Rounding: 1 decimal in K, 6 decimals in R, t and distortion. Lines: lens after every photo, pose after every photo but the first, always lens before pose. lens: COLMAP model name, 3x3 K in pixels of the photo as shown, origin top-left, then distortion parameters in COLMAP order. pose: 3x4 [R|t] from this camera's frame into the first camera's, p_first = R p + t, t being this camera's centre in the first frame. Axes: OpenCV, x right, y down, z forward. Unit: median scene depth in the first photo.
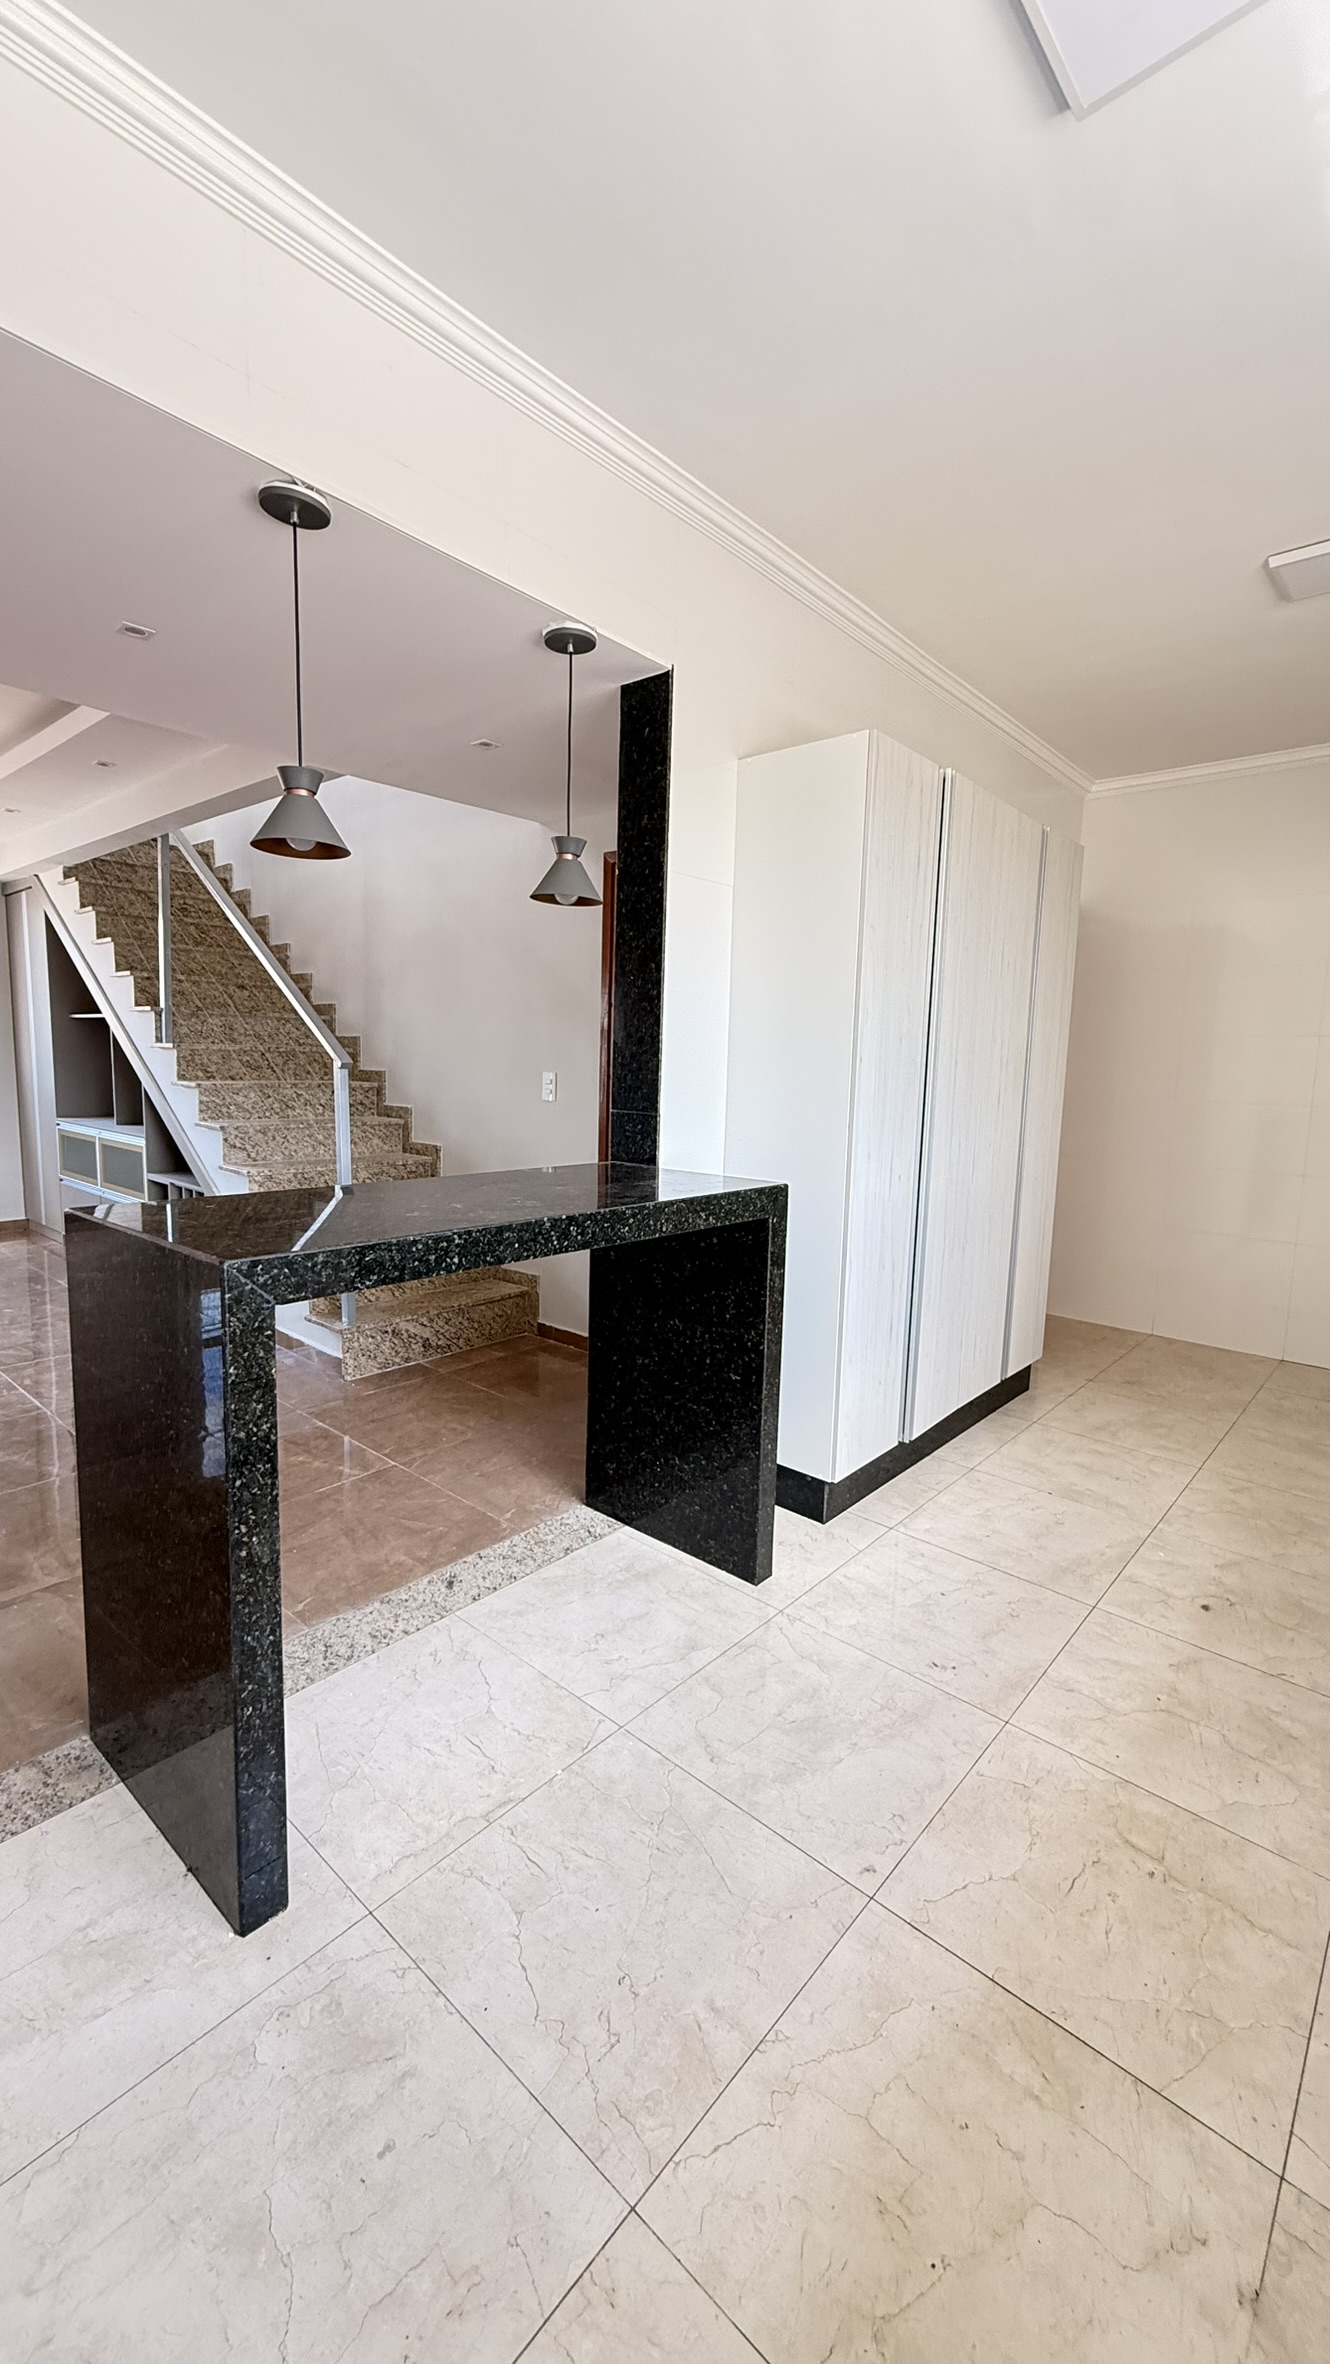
lens RADIAL K [[938.5, 0, 664.1], [0, 938.5, 1168.6], [0, 0, 1]] dist [-0.002070, 0.000341]
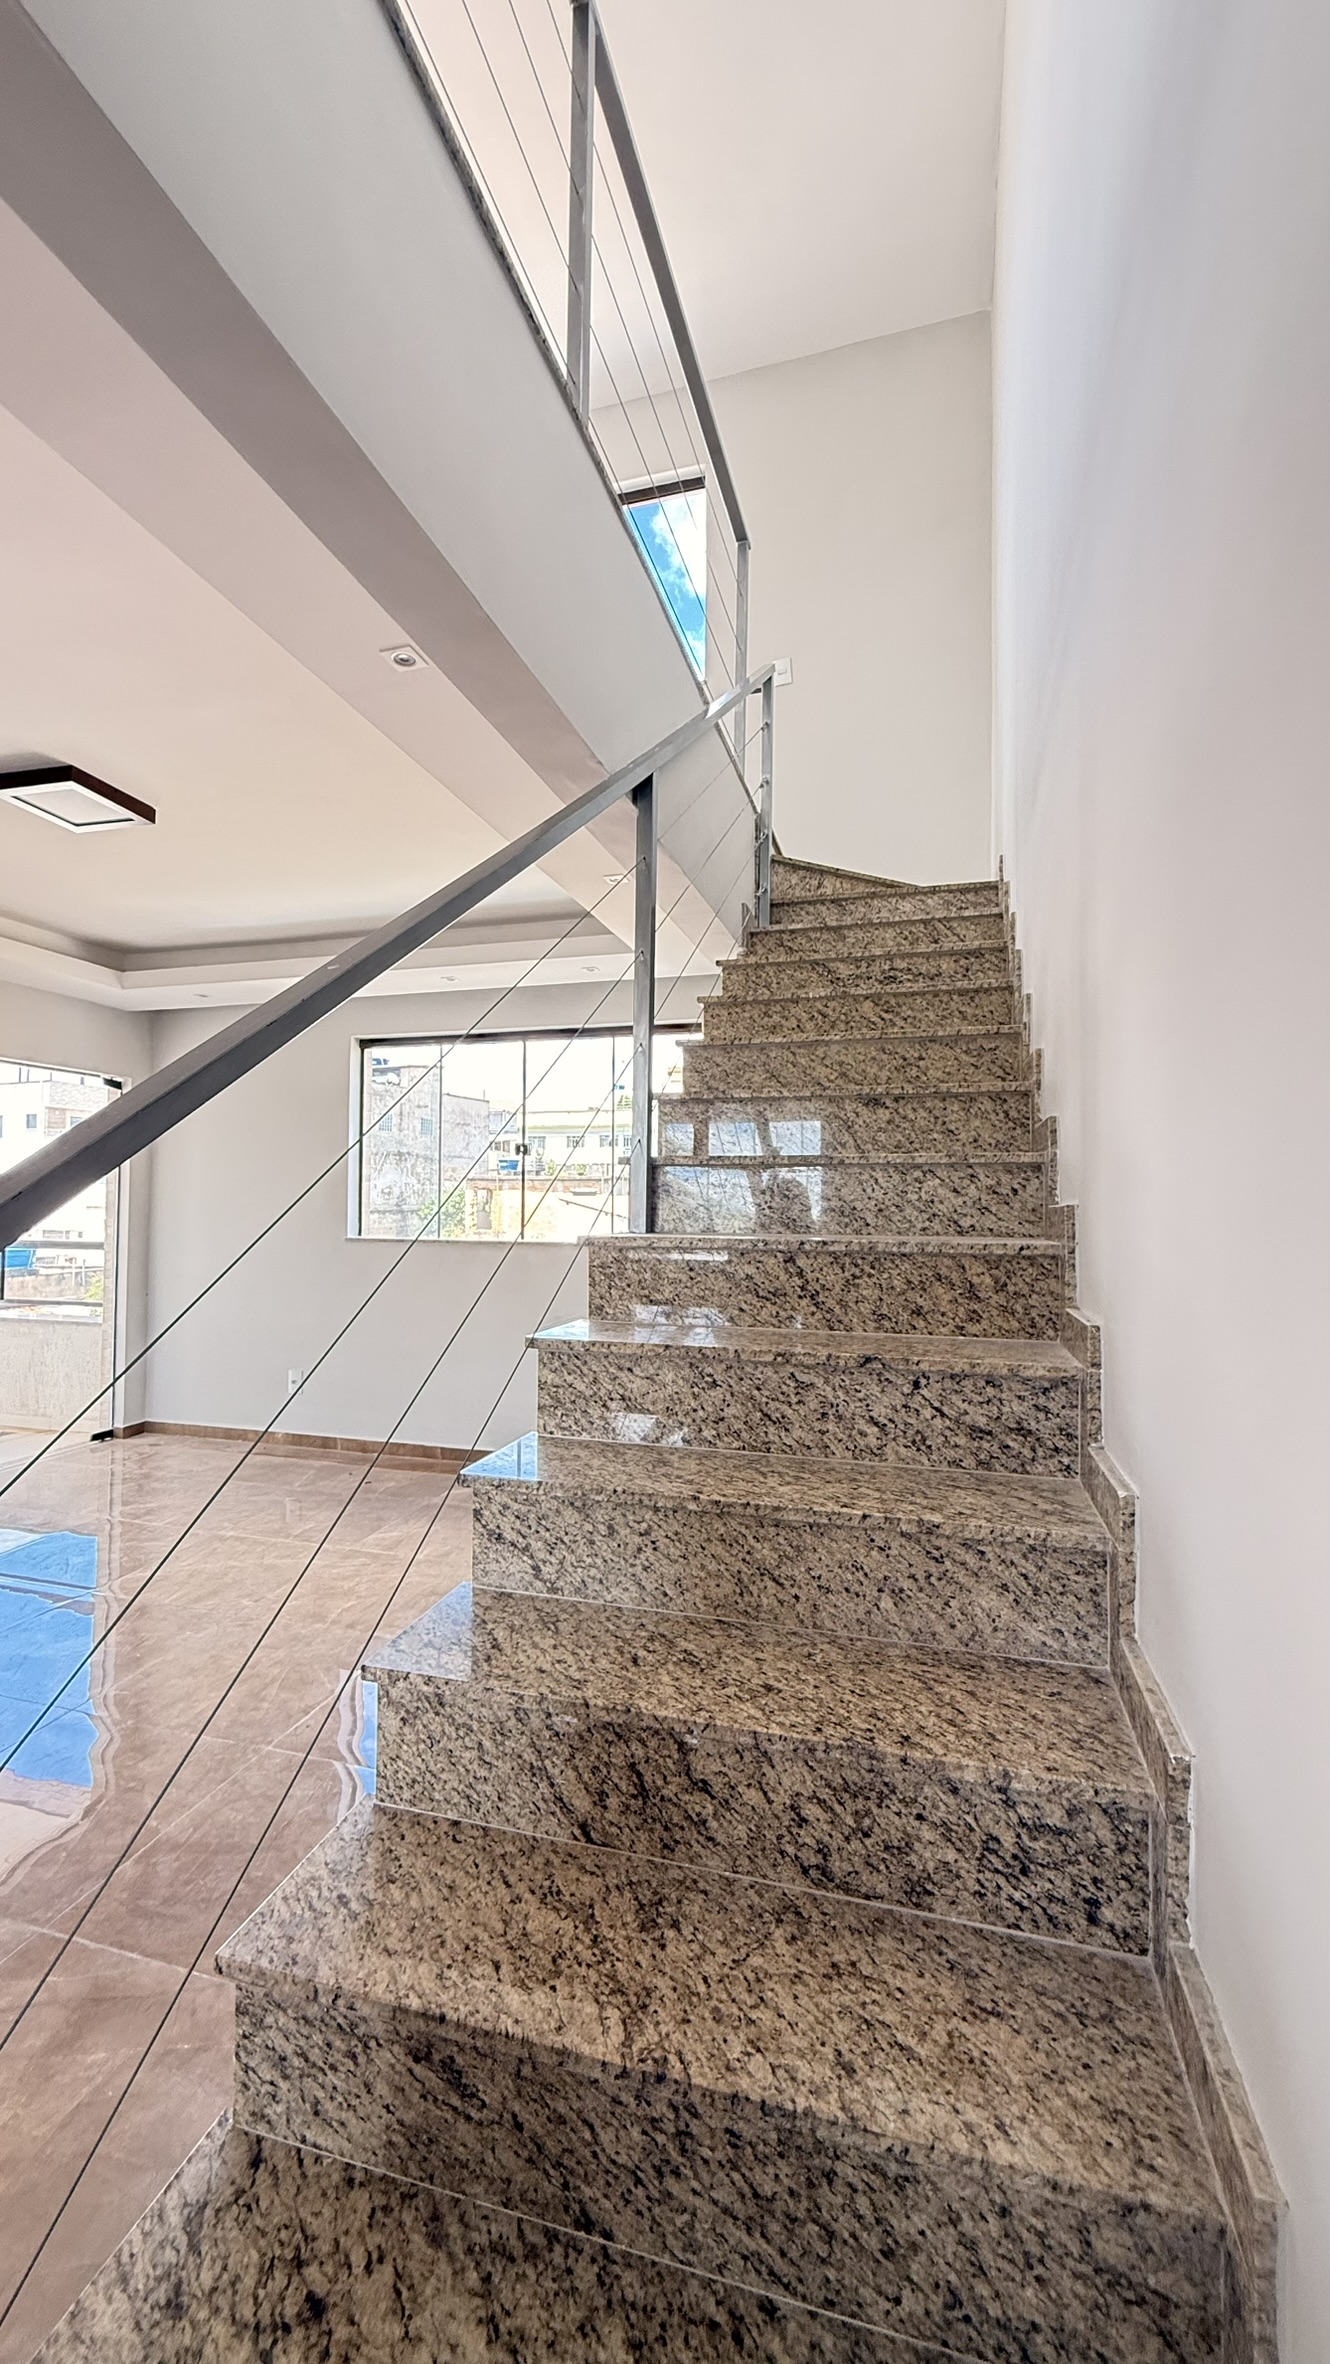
lens RADIAL K [[938.5, 0, 665.2], [0, 938.5, 1173.9], [0, 0, 1]] dist [-0.002070, 0.000341]
pose [[0.424720, -0.056540, -0.903557, -0.098080], [-0.102094, 0.988690, -0.109857, -0.107000], [0.899550, 0.138907, 0.414144, 0.772848]]
